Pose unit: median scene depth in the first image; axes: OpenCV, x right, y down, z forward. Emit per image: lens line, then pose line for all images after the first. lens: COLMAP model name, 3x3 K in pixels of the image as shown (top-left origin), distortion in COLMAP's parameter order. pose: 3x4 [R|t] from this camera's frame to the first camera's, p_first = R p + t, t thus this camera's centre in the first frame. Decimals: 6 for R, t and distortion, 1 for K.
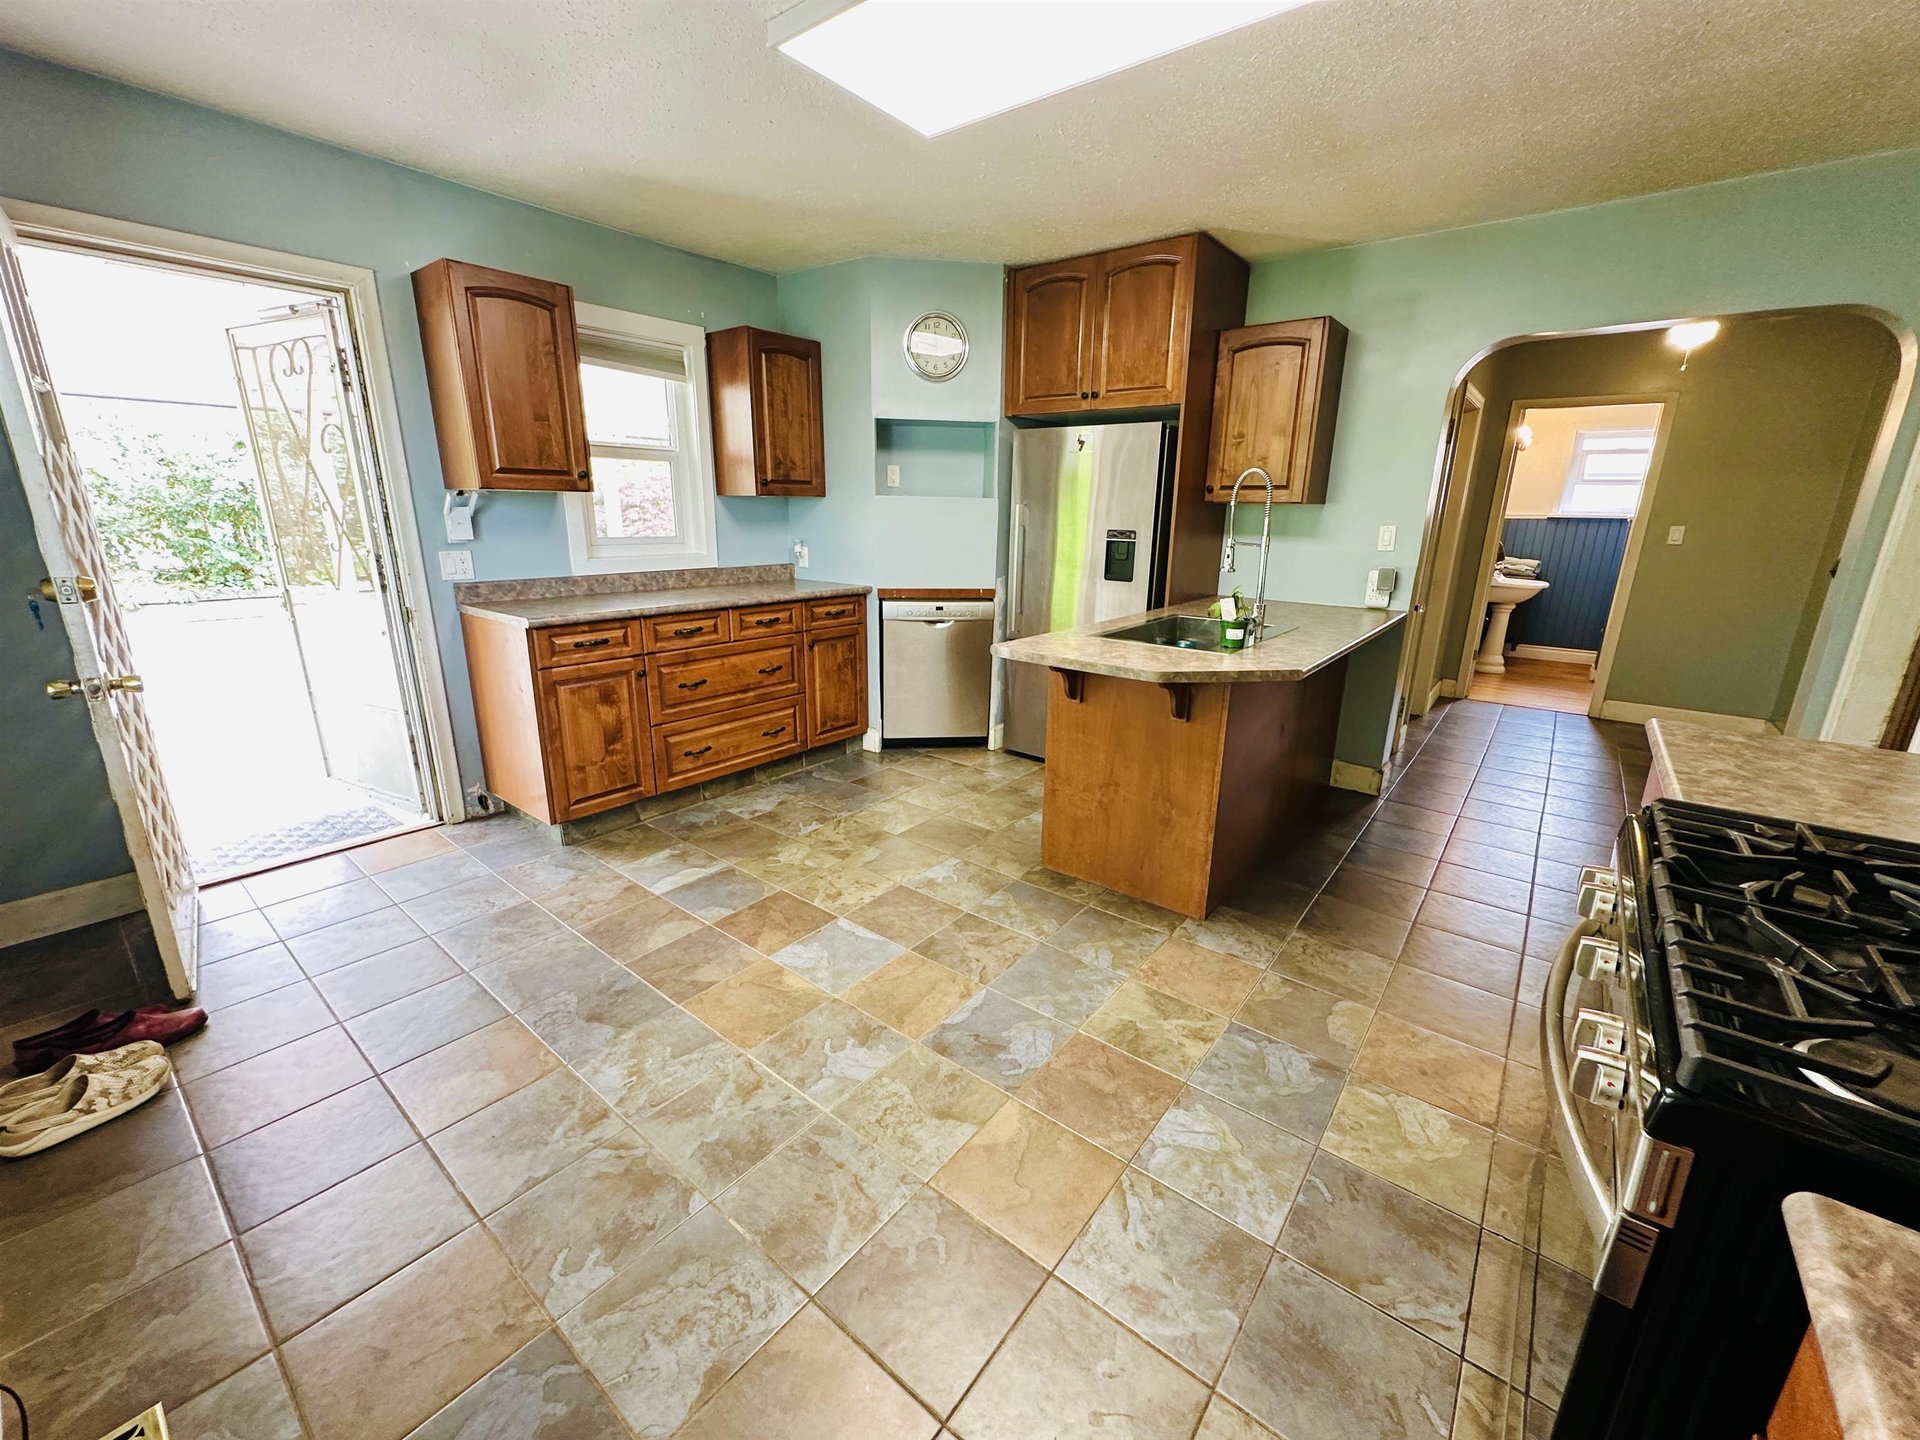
lens RADIAL K [[764.5, 0, 962.0], [0, 764.5, 718.6], [0, 0, 1]] dist [-0.005823, 0.001424]
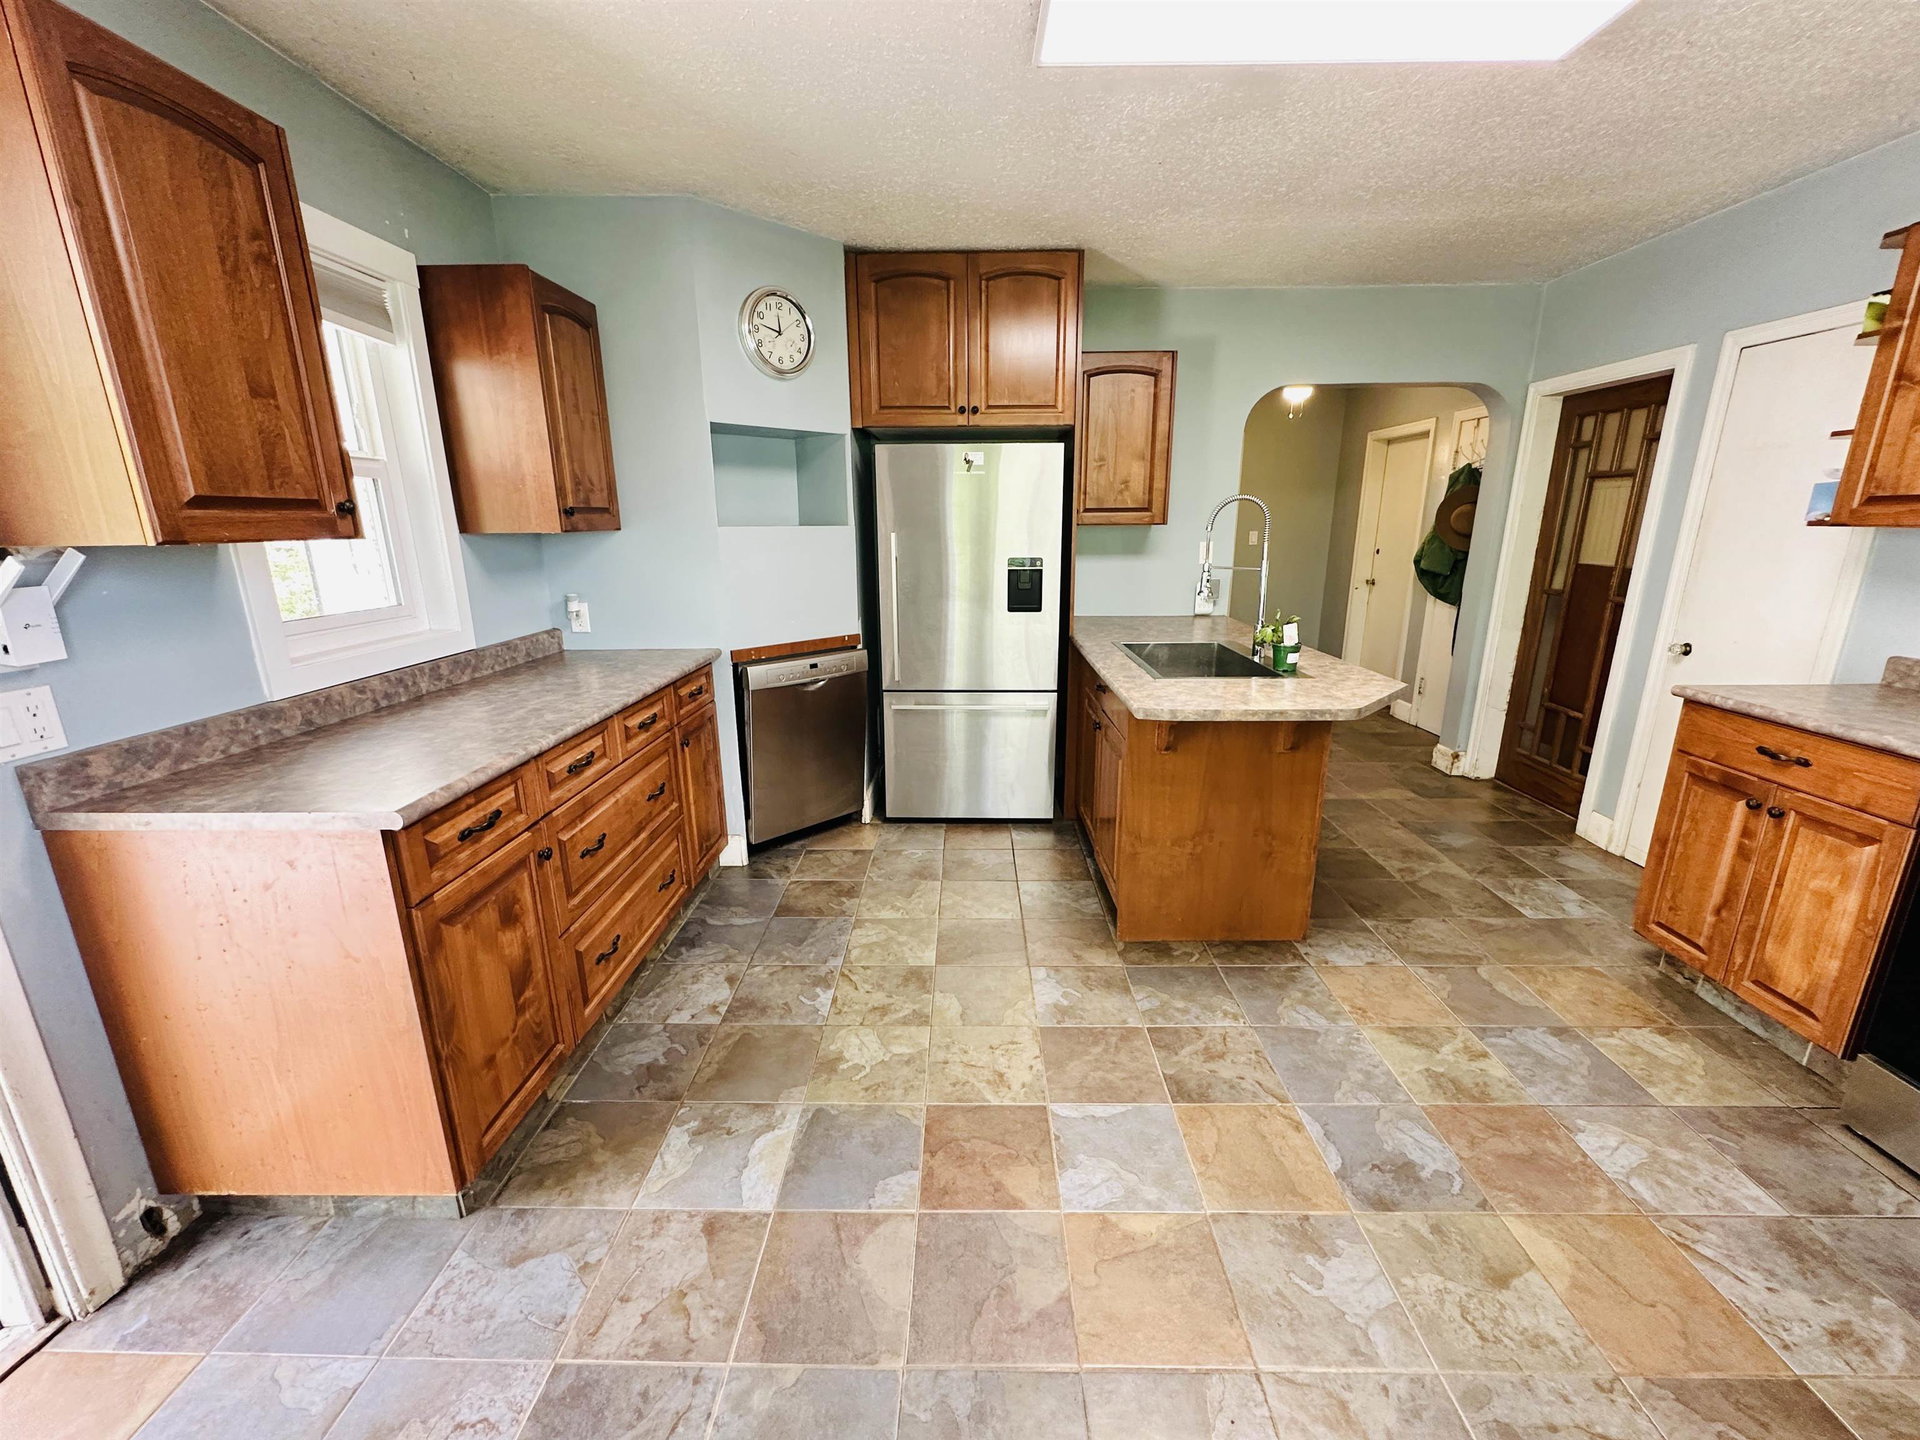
lens RADIAL K [[764.5, 0, 961.8], [0, 764.5, 717.8], [0, 0, 1]] dist [-0.005823, 0.001424]
pose [[0.793354, -0.172970, 0.583671, -0.483186], [0.181657, 0.982368, 0.044206, -0.125793], [-0.581026, 0.070957, 0.810786, 0.348564]]
